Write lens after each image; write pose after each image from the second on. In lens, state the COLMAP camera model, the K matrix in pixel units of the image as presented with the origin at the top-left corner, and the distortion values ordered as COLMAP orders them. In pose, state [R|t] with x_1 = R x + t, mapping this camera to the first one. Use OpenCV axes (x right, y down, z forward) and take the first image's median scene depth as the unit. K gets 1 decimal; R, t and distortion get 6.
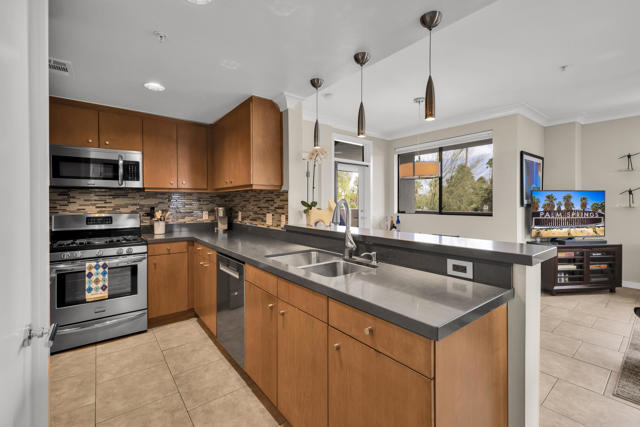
lens RADIAL K [[275.9, 0, 315.3], [0, 275.9, 203.6], [0, 0, 1]] dist [0.001224, -0.000346]
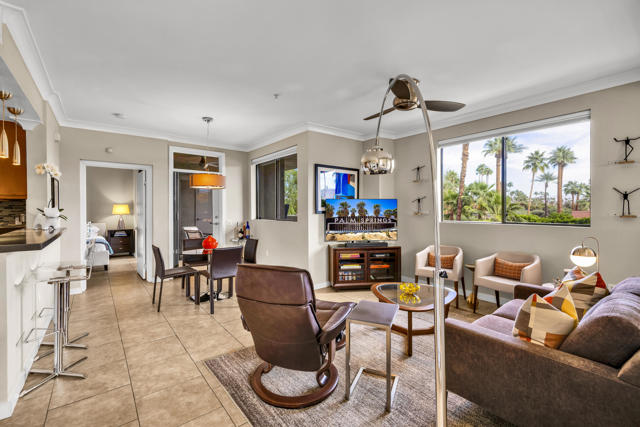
lens RADIAL K [[275.9, 0, 316.1], [0, 275.9, 211.3], [0, 0, 1]] dist [0.001224, -0.000346]
pose [[0.999991, -0.000770, 0.004207, 0.777752], [0.000741, 0.999976, 0.006908, -0.004958], [-0.004212, -0.006904, 0.999967, -0.128094]]
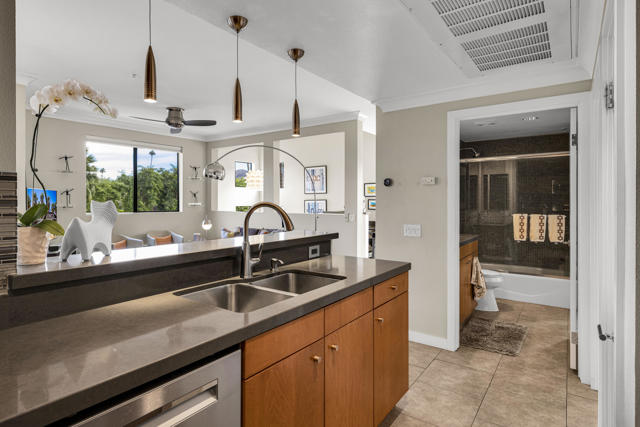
lens RADIAL K [[360.2, 0, 307.3], [0, 360.2, 201.4], [0, 0, 1]] dist [-0.001530, 0.002979]
pose [[-0.264723, -0.002266, 0.964322, -0.431071], [0.004874, 0.999981, 0.003688, -0.009100], [-0.964312, 0.005676, -0.264707, 0.531640]]
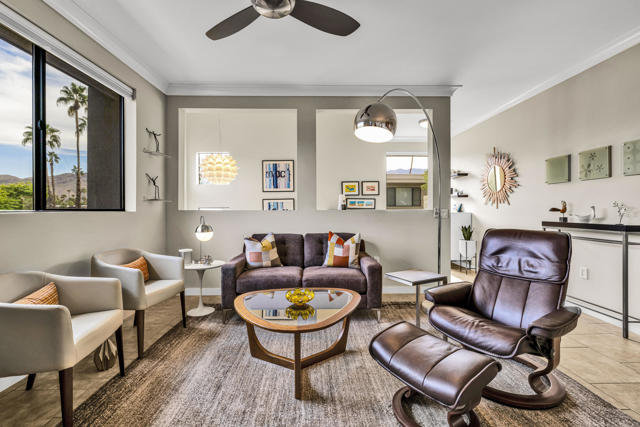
lens RADIAL K [[275.9, 0, 318.0], [0, 275.9, 211.0], [0, 0, 1]] dist [0.001224, -0.000346]
pose [[-0.802729, -0.001106, 0.596343, 0.700584], [0.005465, 0.999943, 0.009211, 0.044956], [-0.596319, 0.010653, -0.802677, 0.979342]]
